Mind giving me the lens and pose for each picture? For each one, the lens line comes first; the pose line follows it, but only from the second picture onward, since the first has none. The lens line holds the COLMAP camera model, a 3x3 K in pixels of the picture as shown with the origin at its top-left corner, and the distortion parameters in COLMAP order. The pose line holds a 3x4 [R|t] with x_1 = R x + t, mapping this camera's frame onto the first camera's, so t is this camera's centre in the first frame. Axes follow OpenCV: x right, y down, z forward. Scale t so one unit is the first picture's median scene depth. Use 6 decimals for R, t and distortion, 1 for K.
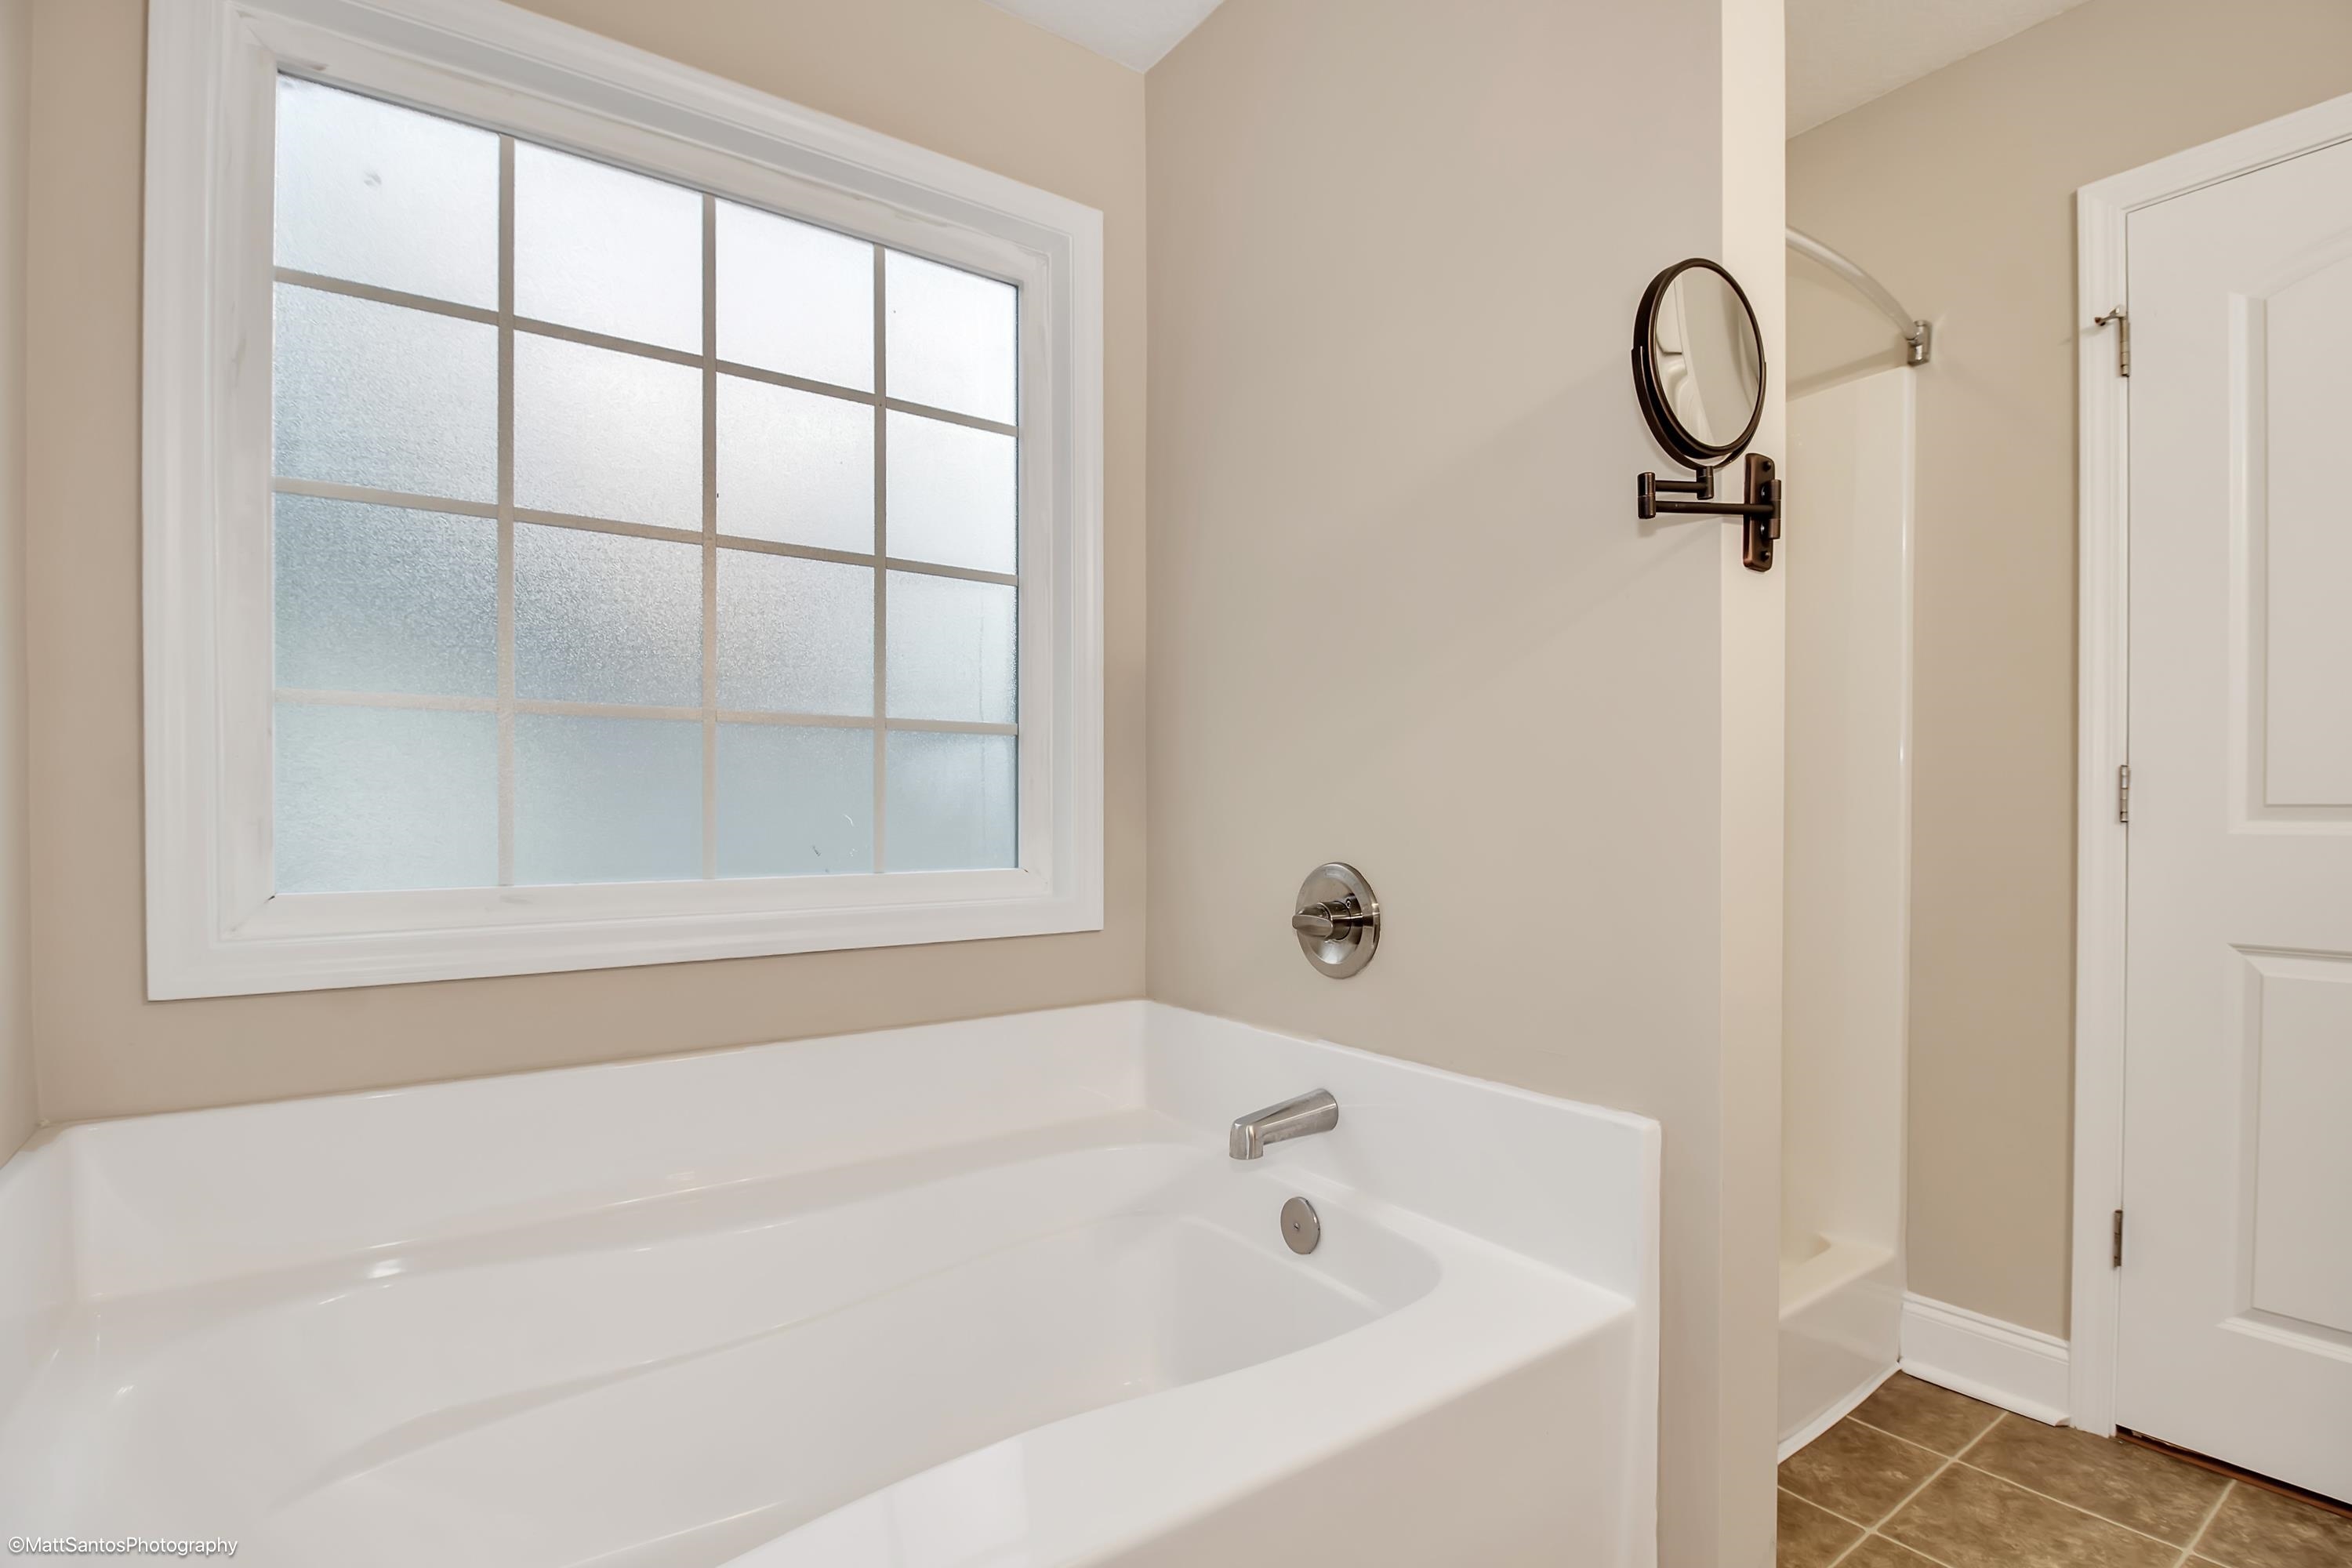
lens RADIAL K [[1127.6, 0, 1216.4], [0, 1127.6, 782.4], [0, 0, 1]] dist [0.001707, -0.000381]
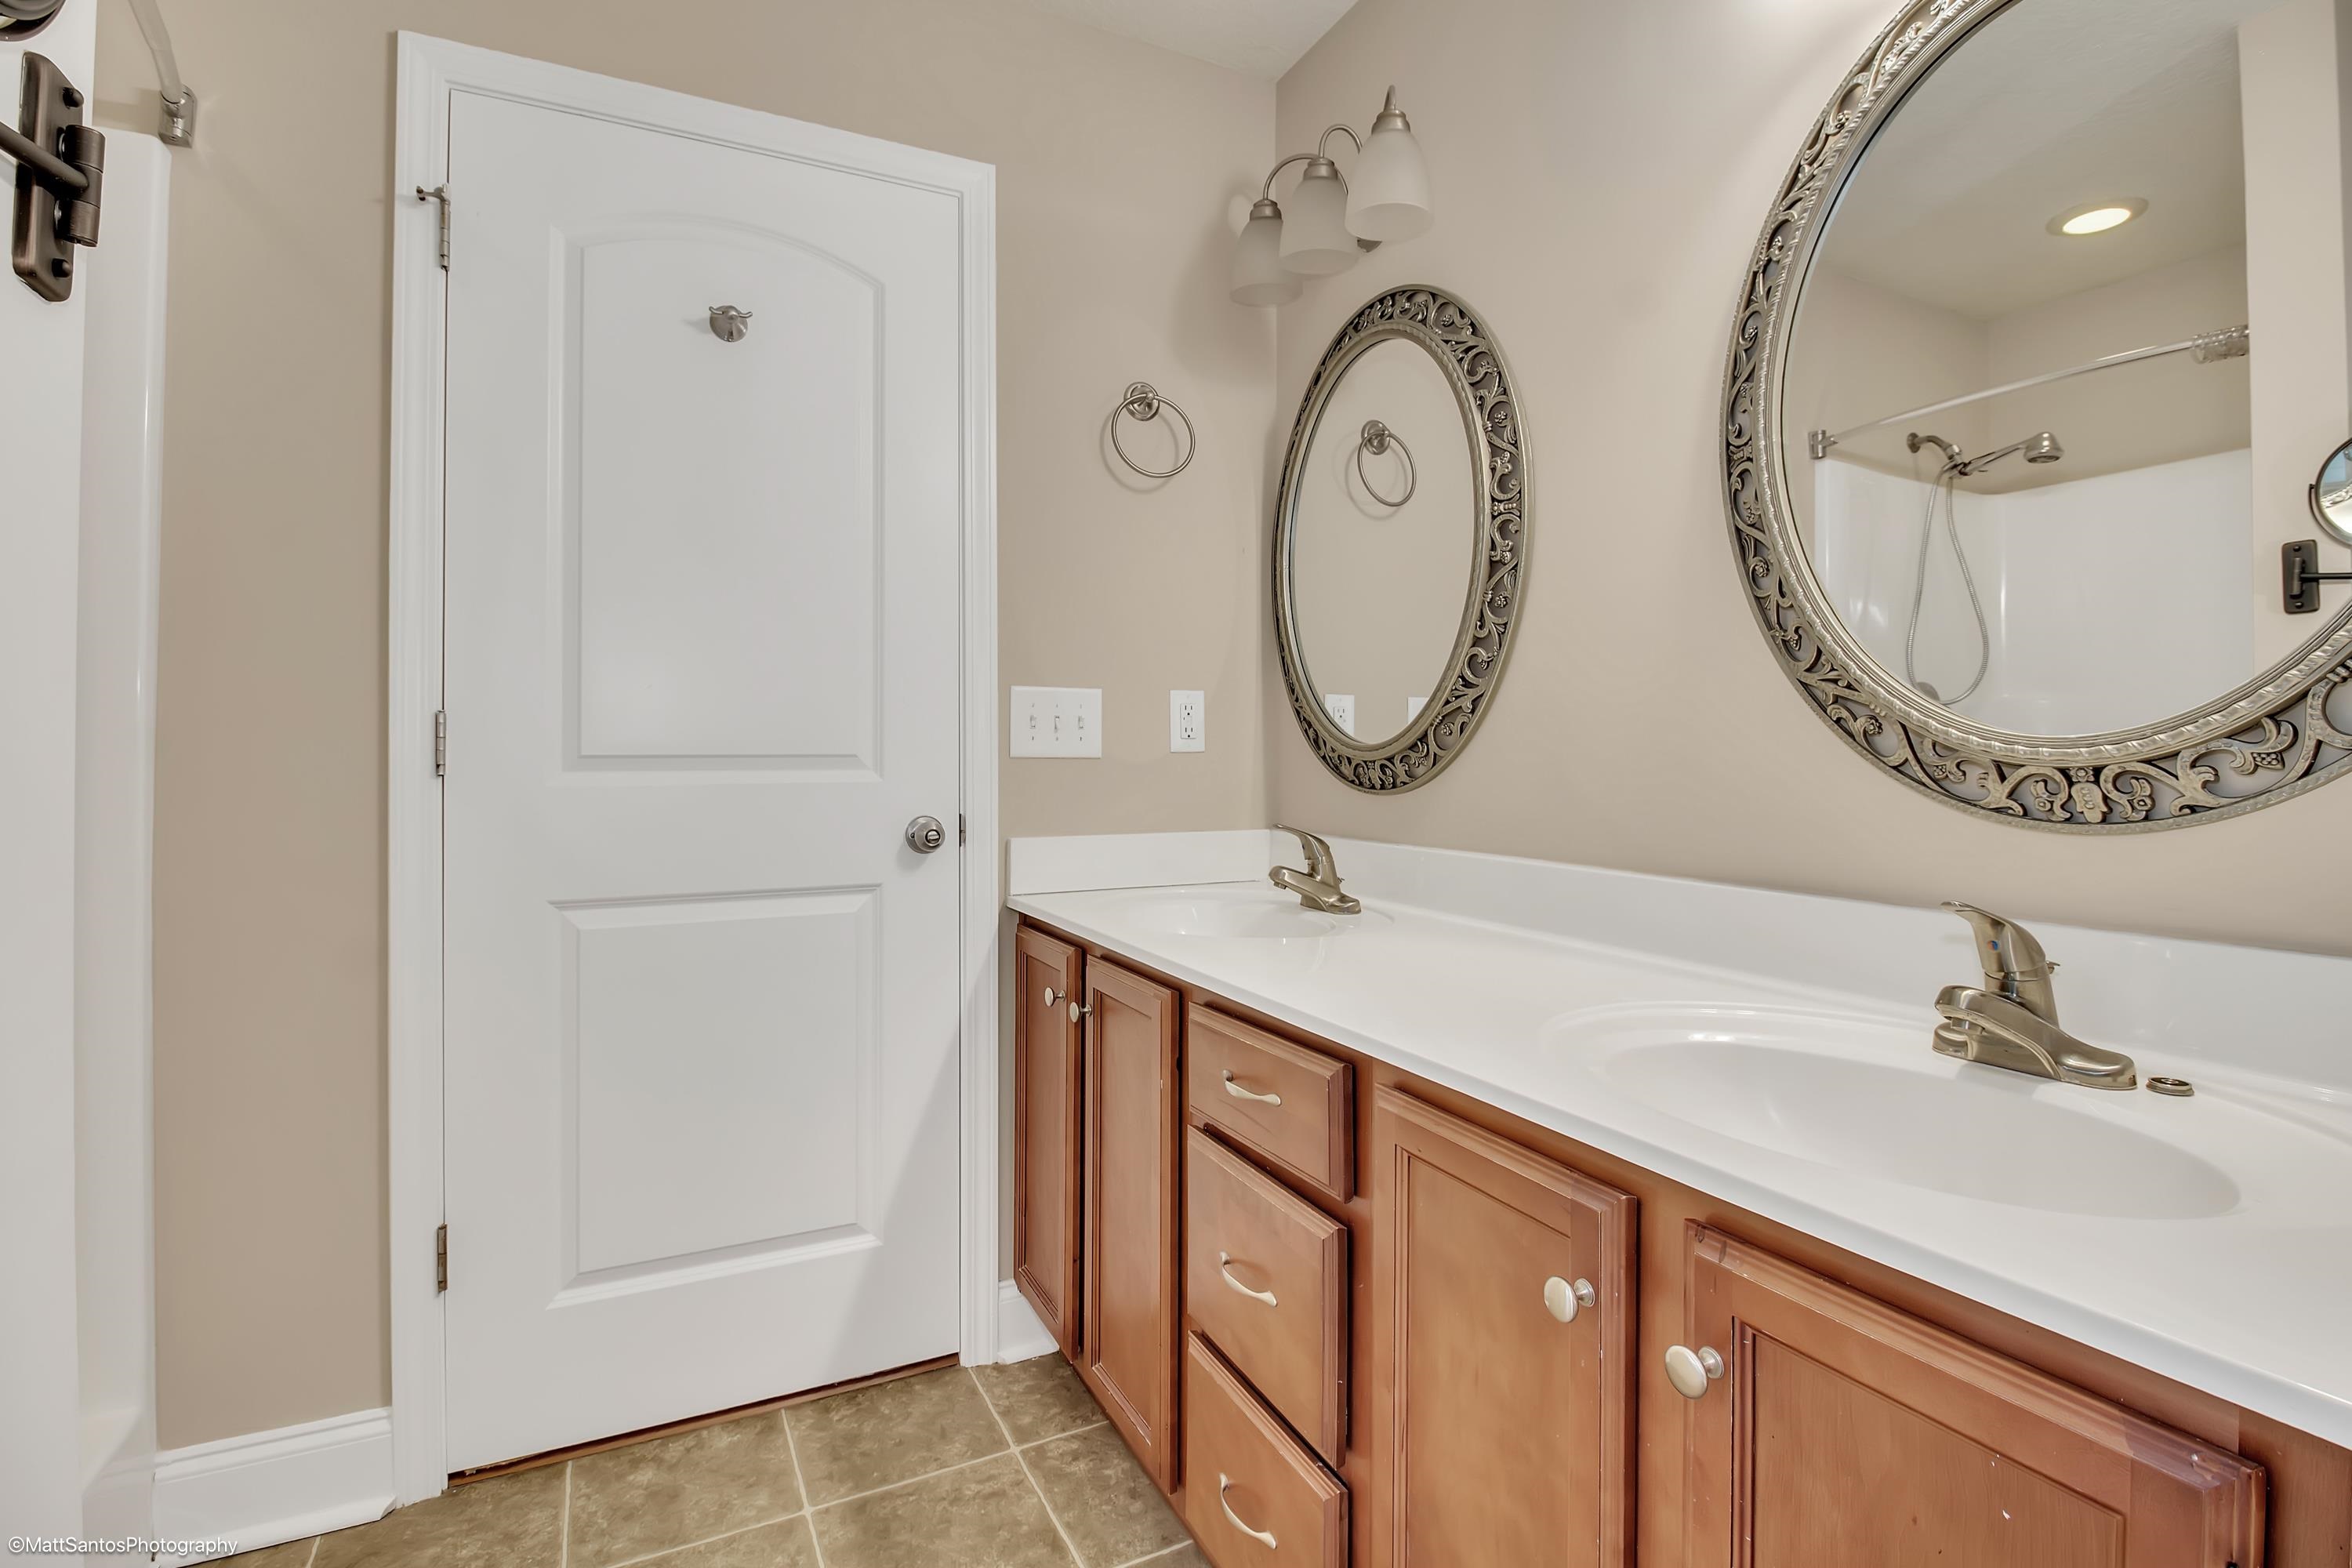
lens RADIAL K [[1088.3, 0, 1185.6], [0, 1088.3, 747.1], [0, 0, 1]] dist [-0.002742, -0.014092]
pose [[0.158080, 0.004086, 0.987418, 0.072912], [-0.015395, 0.999880, -0.001673, 0.005593], [-0.987306, -0.014937, 0.158124, 0.314776]]
